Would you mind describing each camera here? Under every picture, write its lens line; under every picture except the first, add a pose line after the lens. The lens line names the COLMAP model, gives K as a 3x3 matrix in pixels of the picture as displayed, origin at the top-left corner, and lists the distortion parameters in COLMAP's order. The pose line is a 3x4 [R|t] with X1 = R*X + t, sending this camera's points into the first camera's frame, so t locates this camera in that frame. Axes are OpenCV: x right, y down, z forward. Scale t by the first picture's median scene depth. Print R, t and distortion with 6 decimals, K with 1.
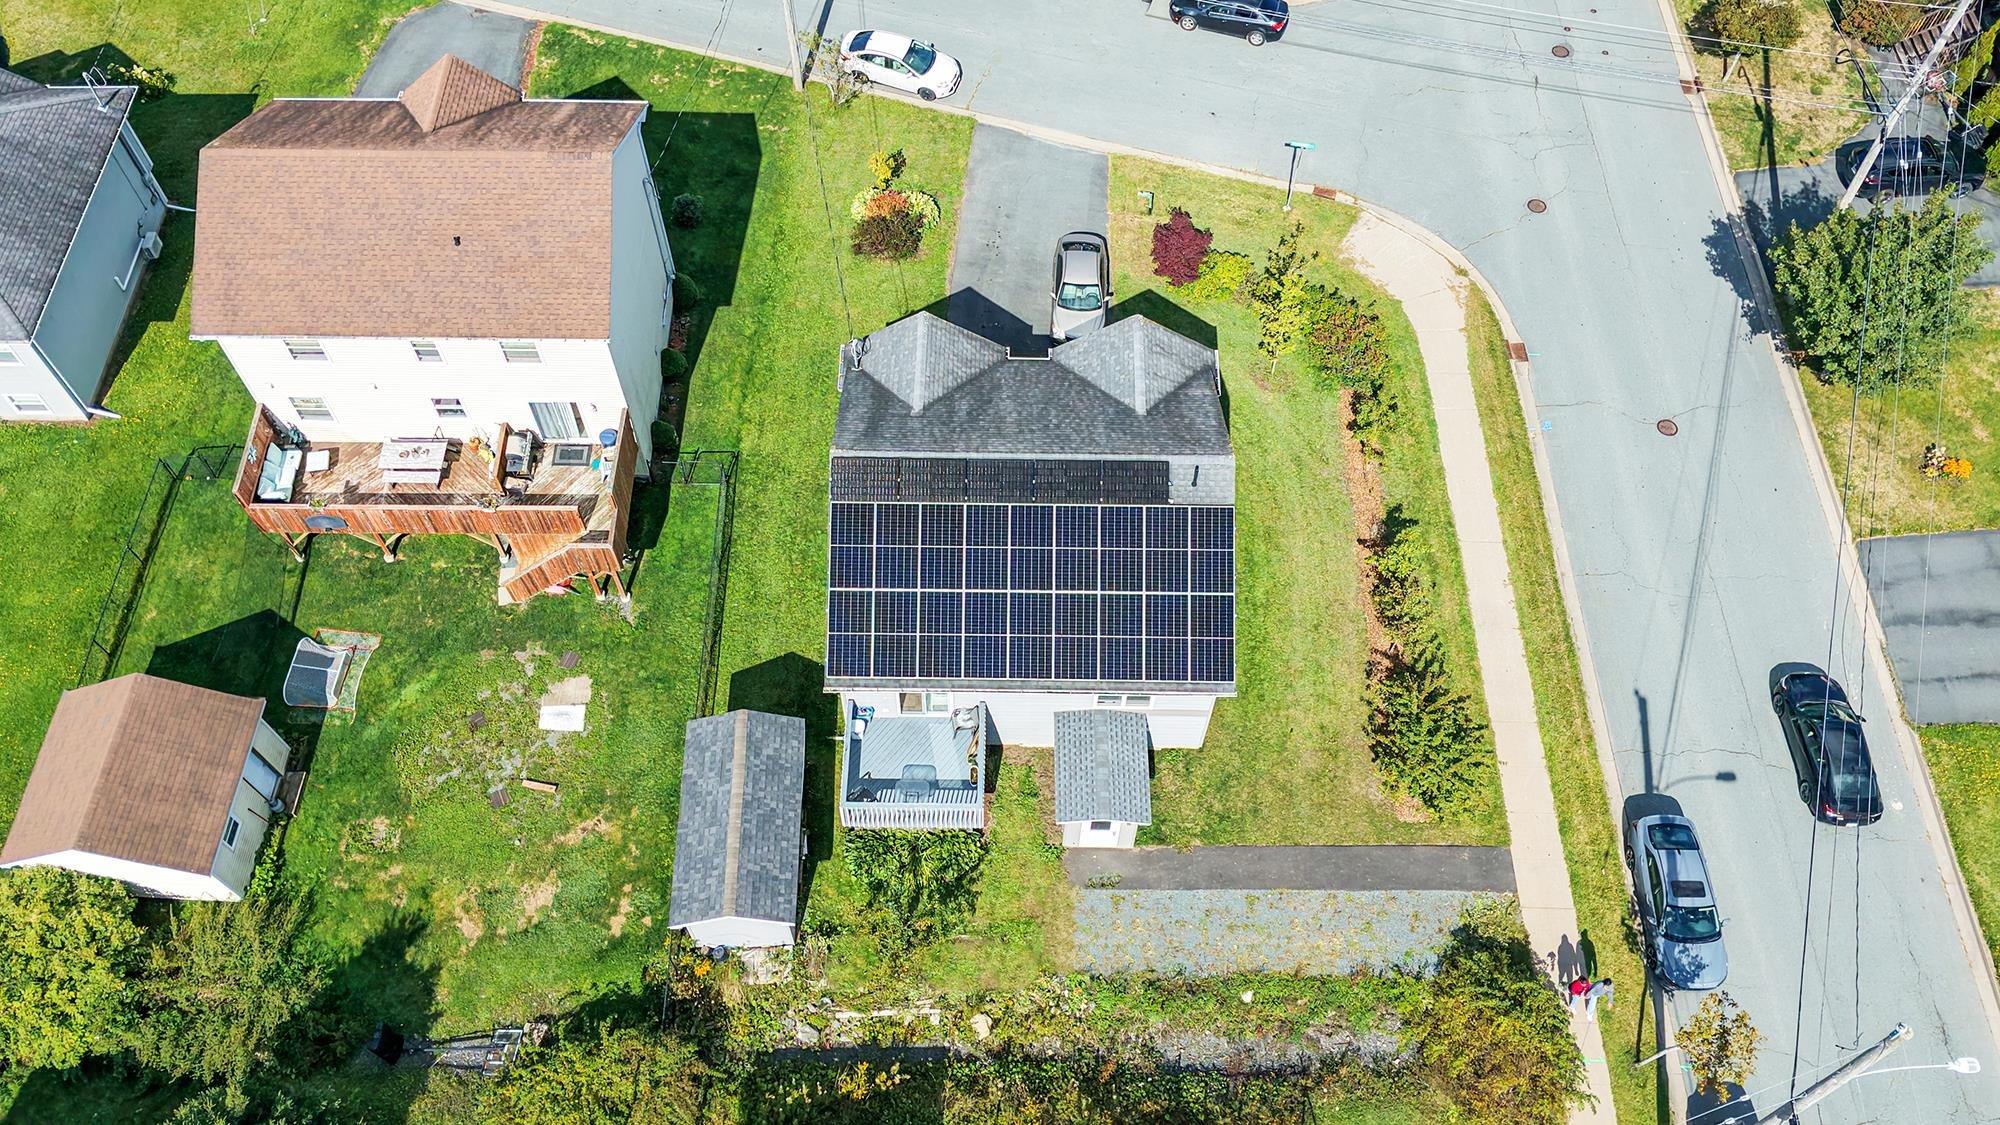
lens RADIAL K [[1552.5, 0, 1000.0], [0, 1552.5, 562.5], [0, 0, 1]] dist [0.093102, -0.184165]
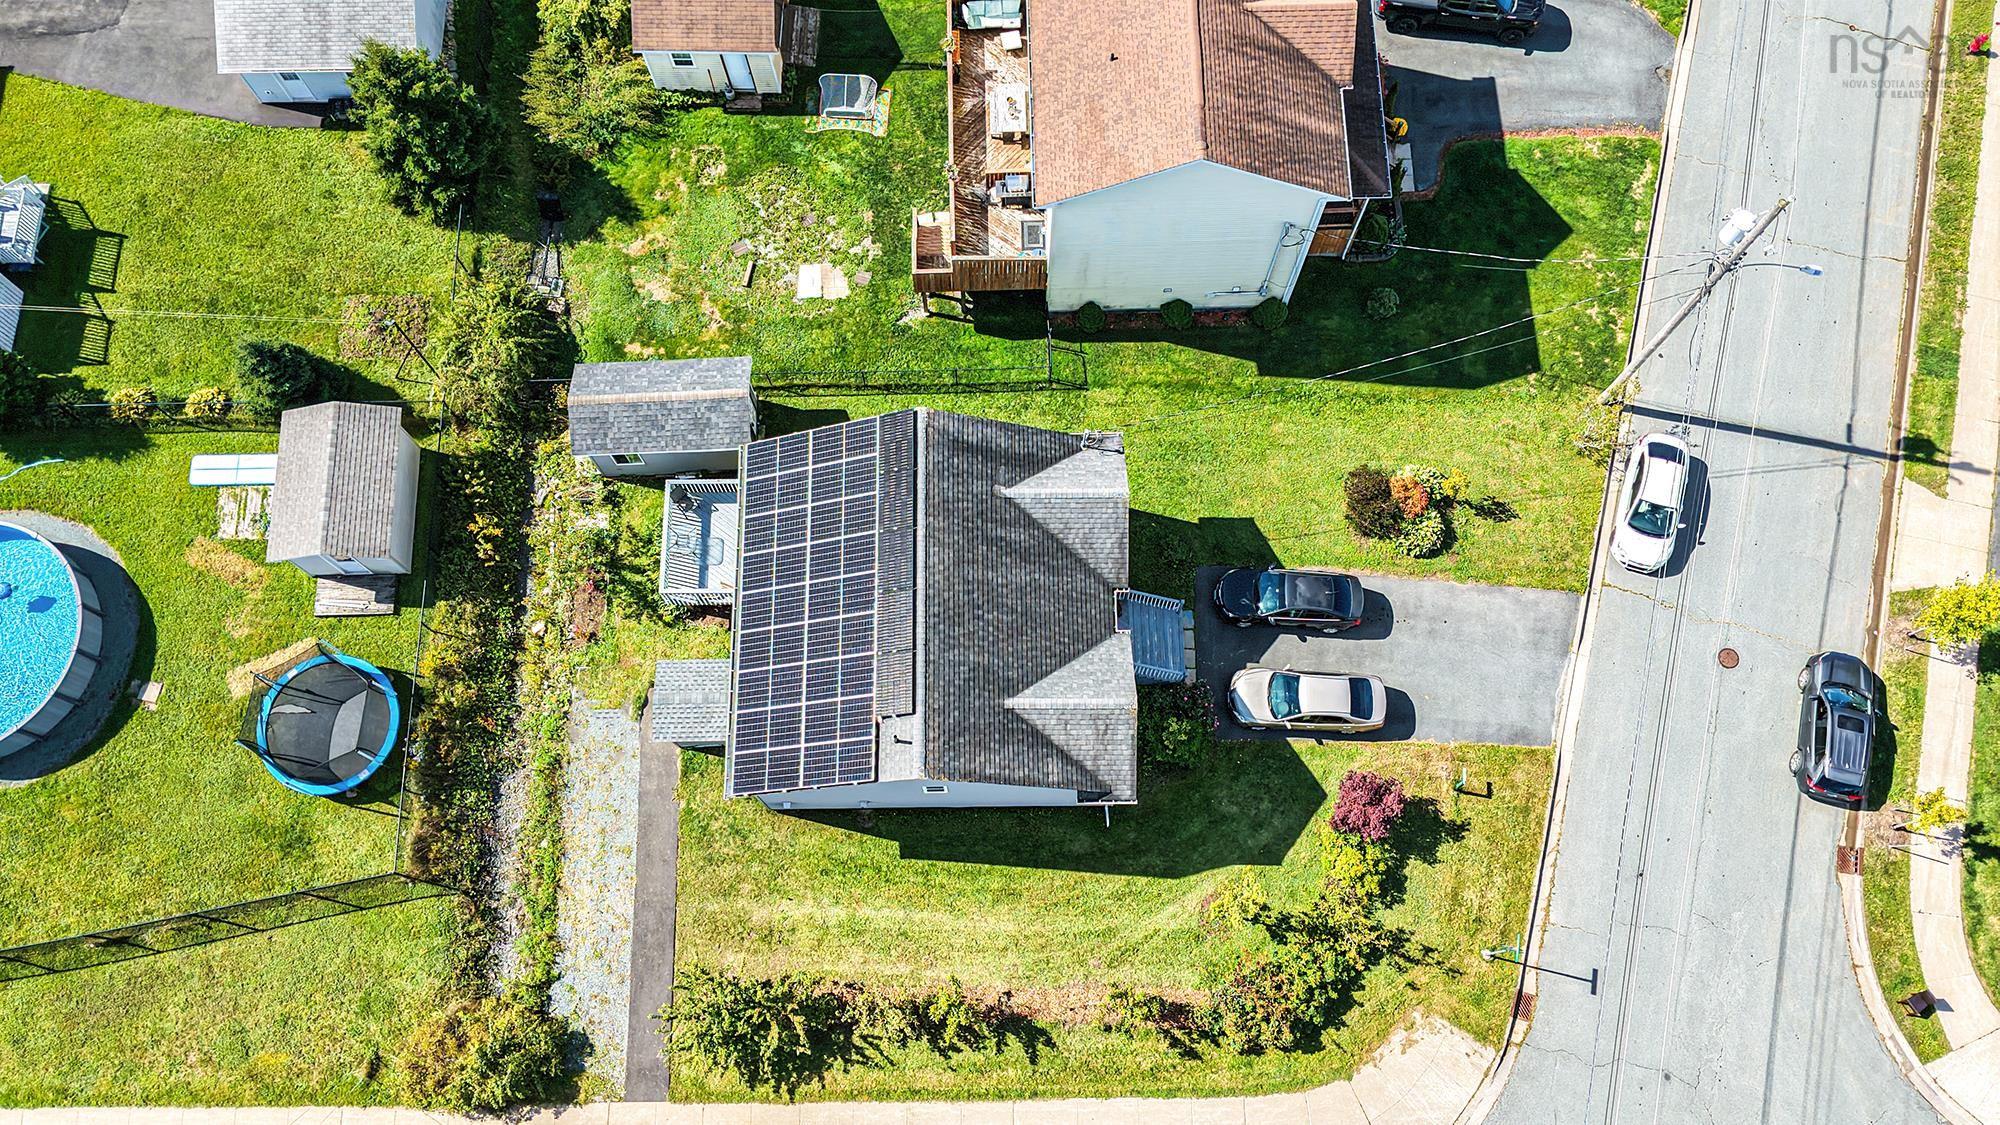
lens RADIAL K [[1552.5, 0, 1000.0], [0, 1552.5, 562.5], [0, 0, 1]] dist [0.093102, -0.184165]
pose [[0.019690, 0.947366, -0.319546, 0.309812], [-0.846394, 0.185921, 0.499049, -0.579549], [0.532193, 0.260636, 0.805506, 0.165505]]
